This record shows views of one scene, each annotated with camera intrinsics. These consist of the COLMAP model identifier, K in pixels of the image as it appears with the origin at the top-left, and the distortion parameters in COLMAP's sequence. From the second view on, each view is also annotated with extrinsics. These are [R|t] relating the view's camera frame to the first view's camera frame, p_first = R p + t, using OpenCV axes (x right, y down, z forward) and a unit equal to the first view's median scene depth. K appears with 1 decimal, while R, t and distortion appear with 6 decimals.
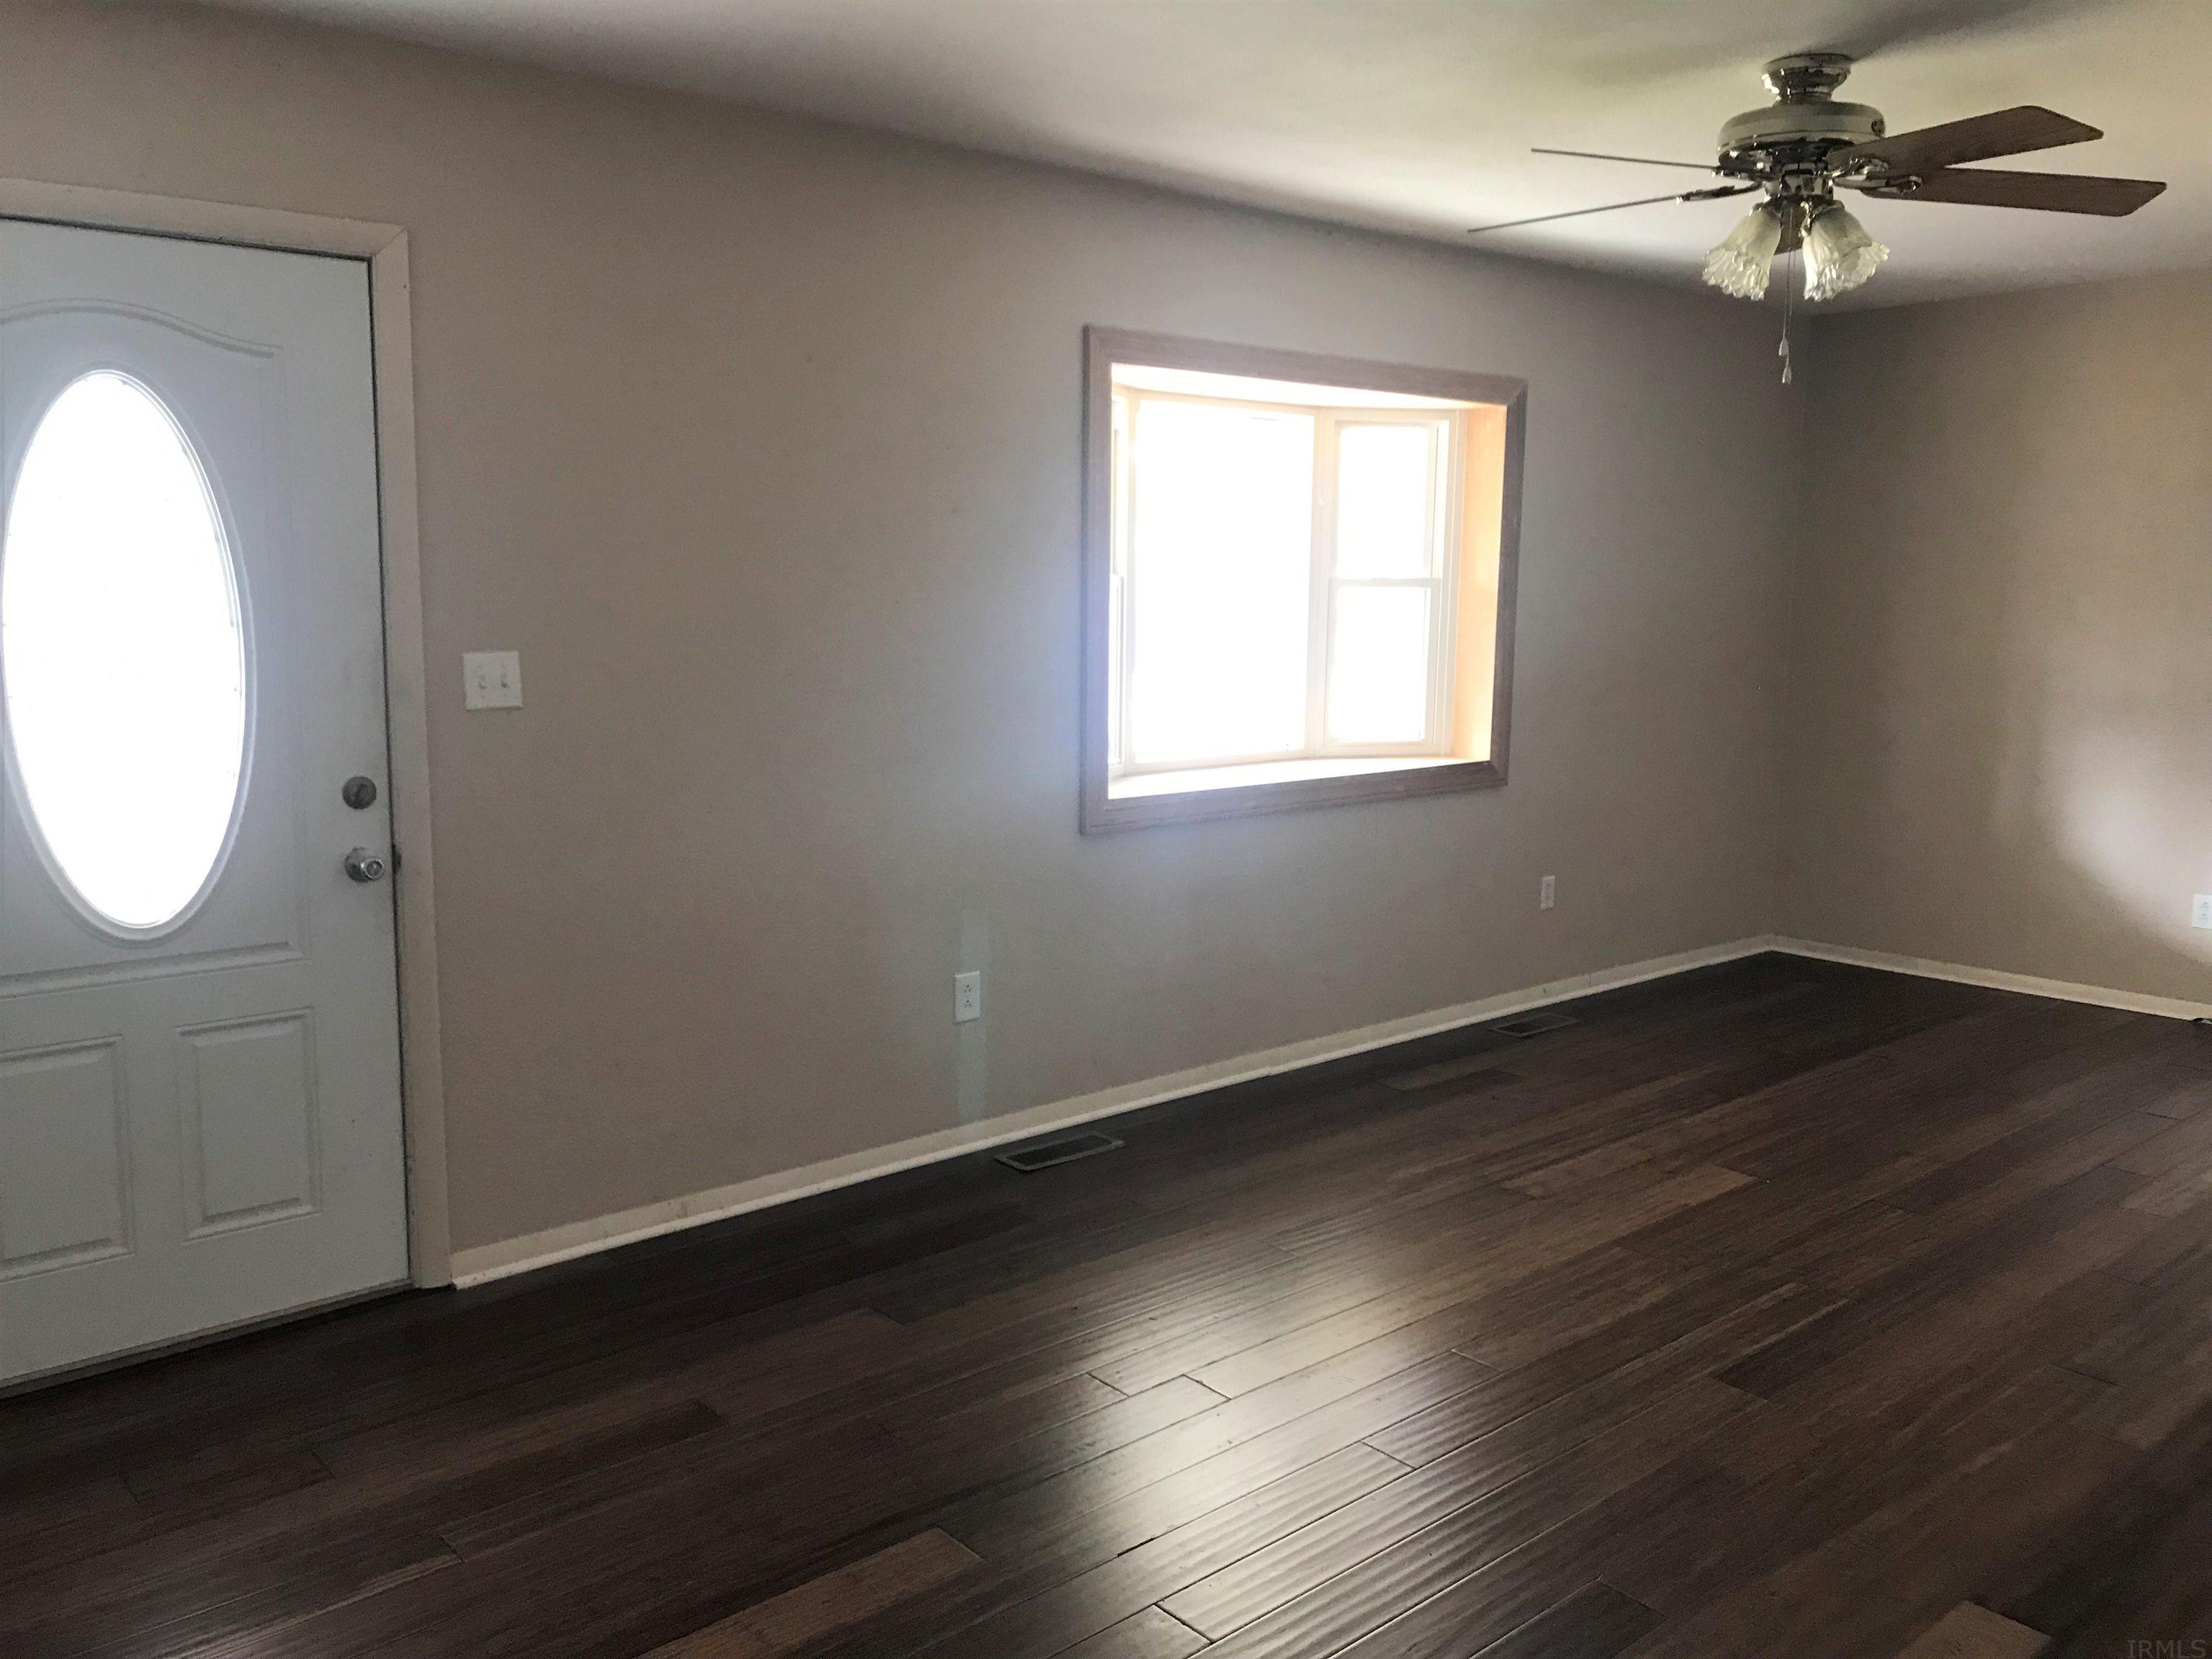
lens RADIAL K [[1853.5, 0, 1098.6], [0, 1853.5, 828.3], [0, 0, 1]] dist [0.071995, -0.016454]
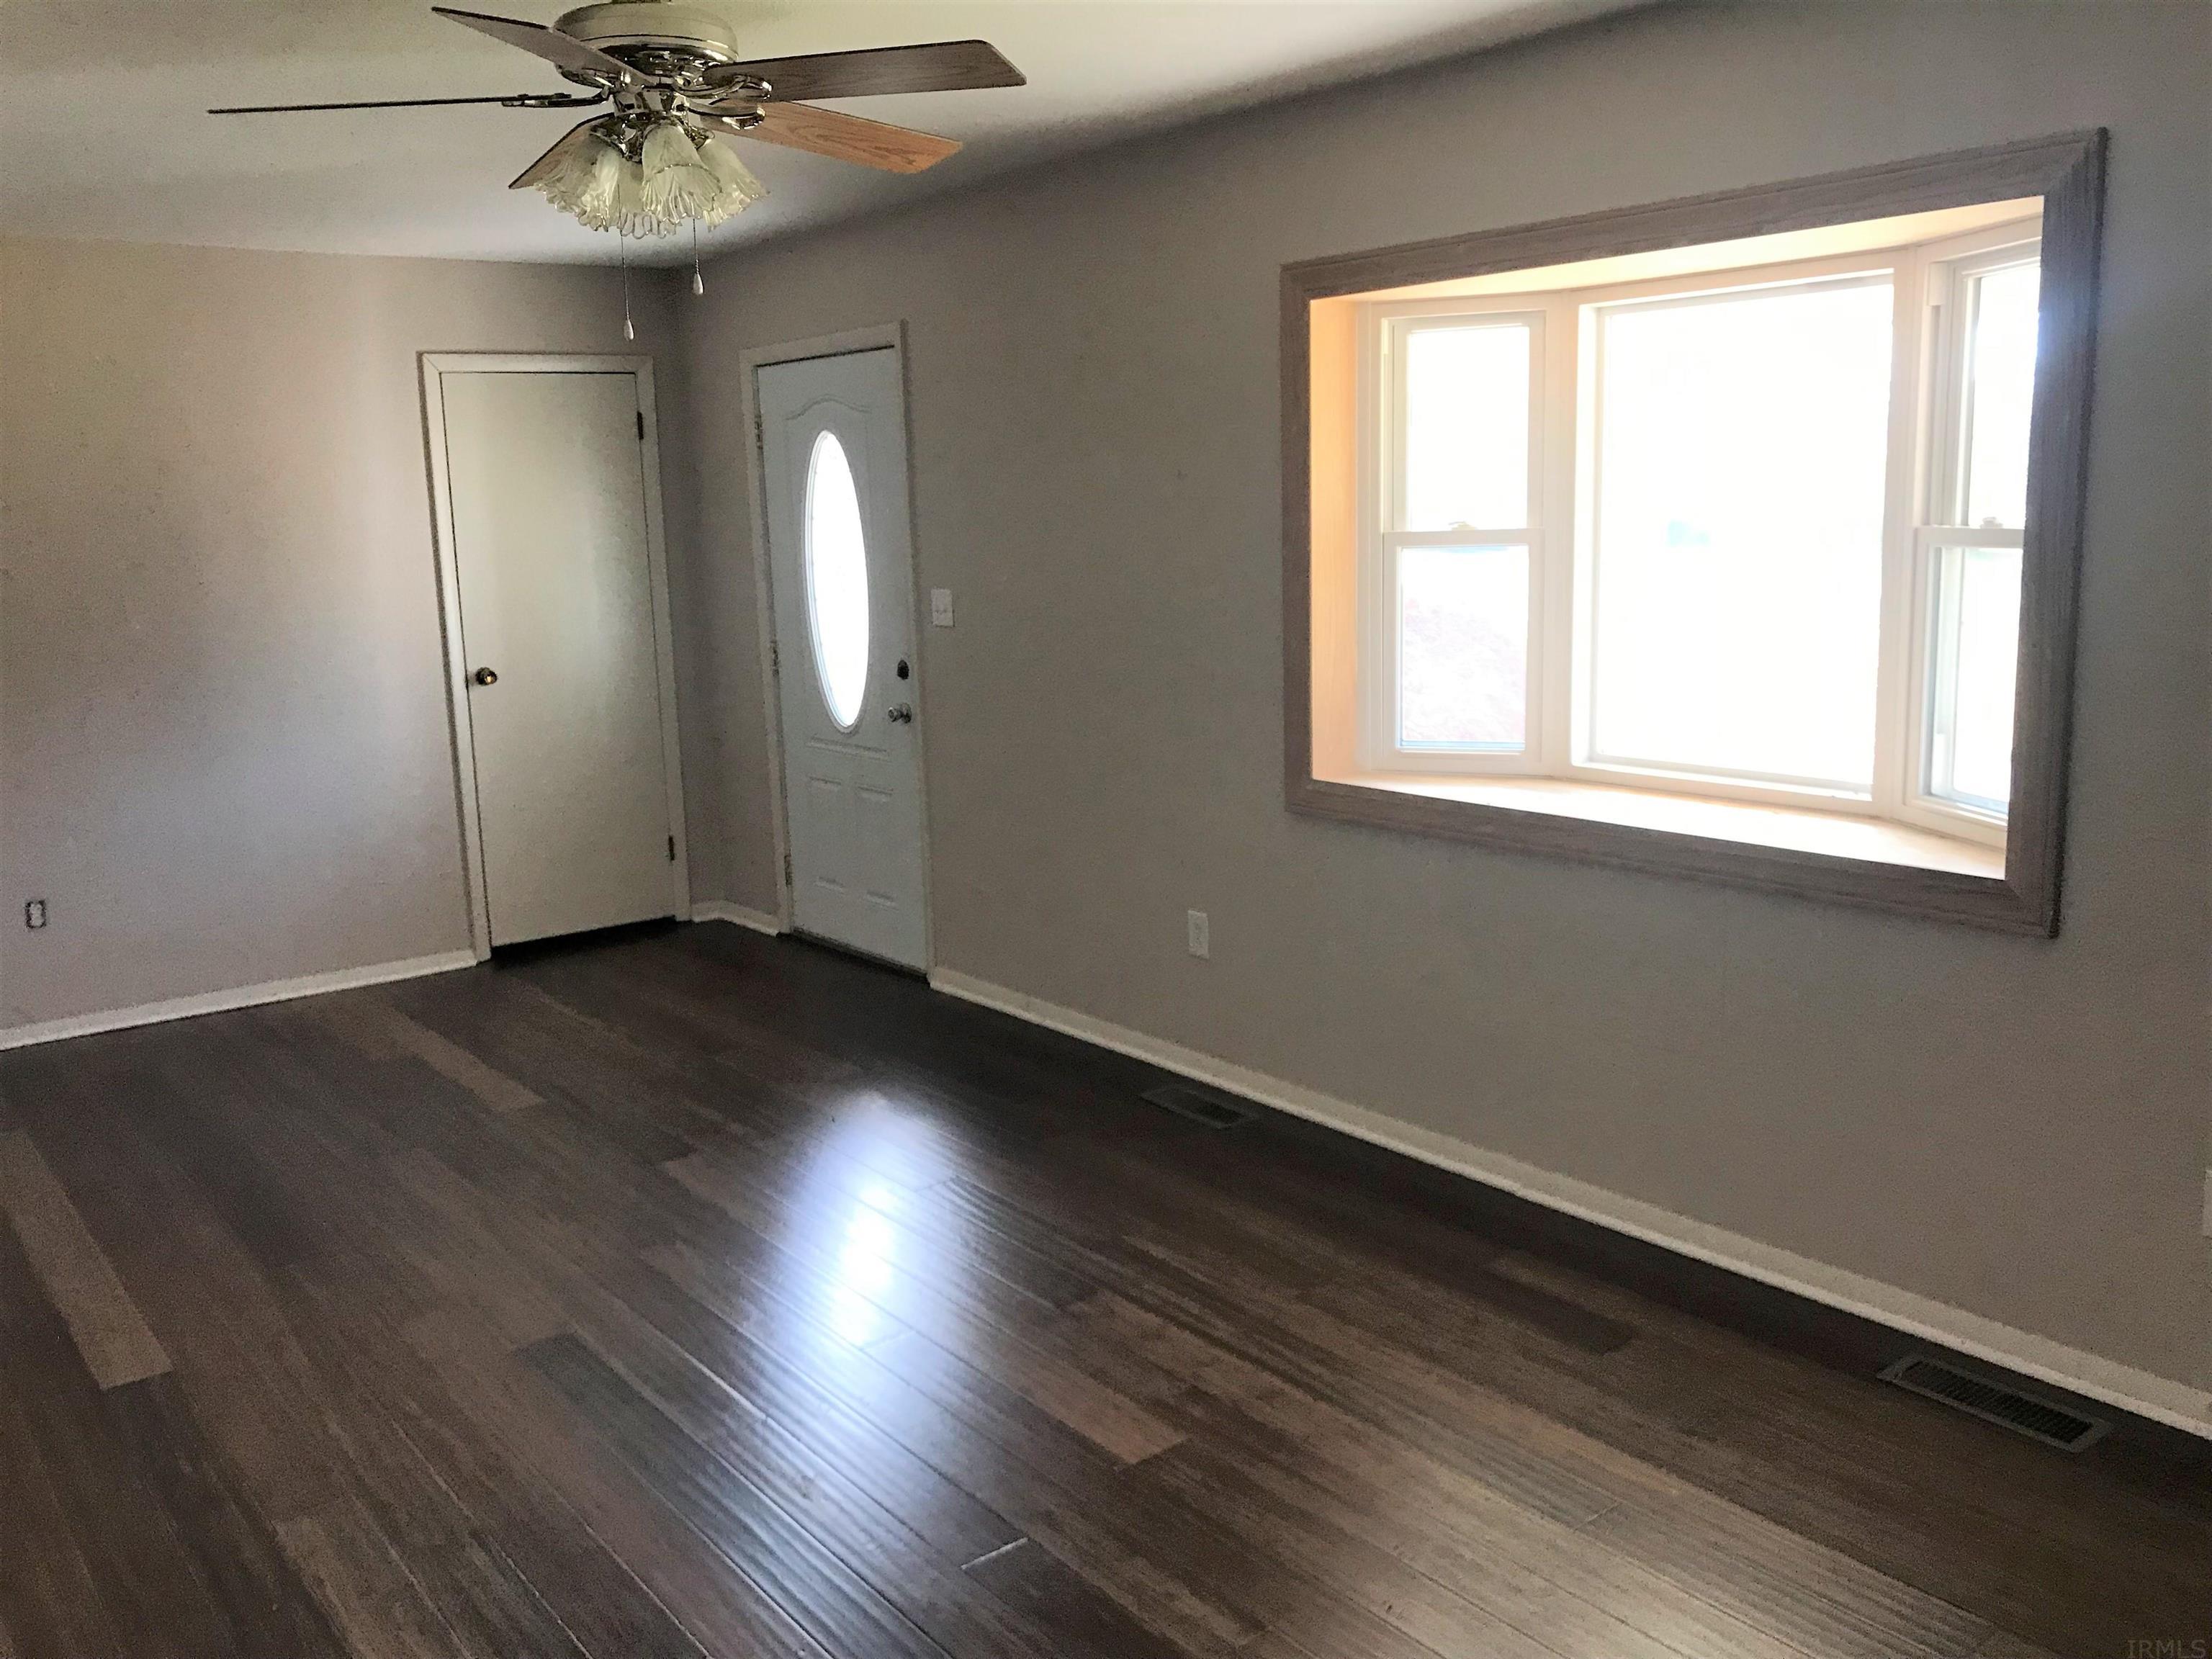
lens RADIAL K [[1853.5, 0, 1100.0], [0, 1853.5, 828.6], [0, 0, 1]] dist [0.071995, -0.016454]
pose [[-0.079952, 0.166946, -0.982719, 0.969087], [-0.114475, 0.977814, 0.175427, -0.148708], [0.990204, 0.126523, -0.059067, 1.000857]]
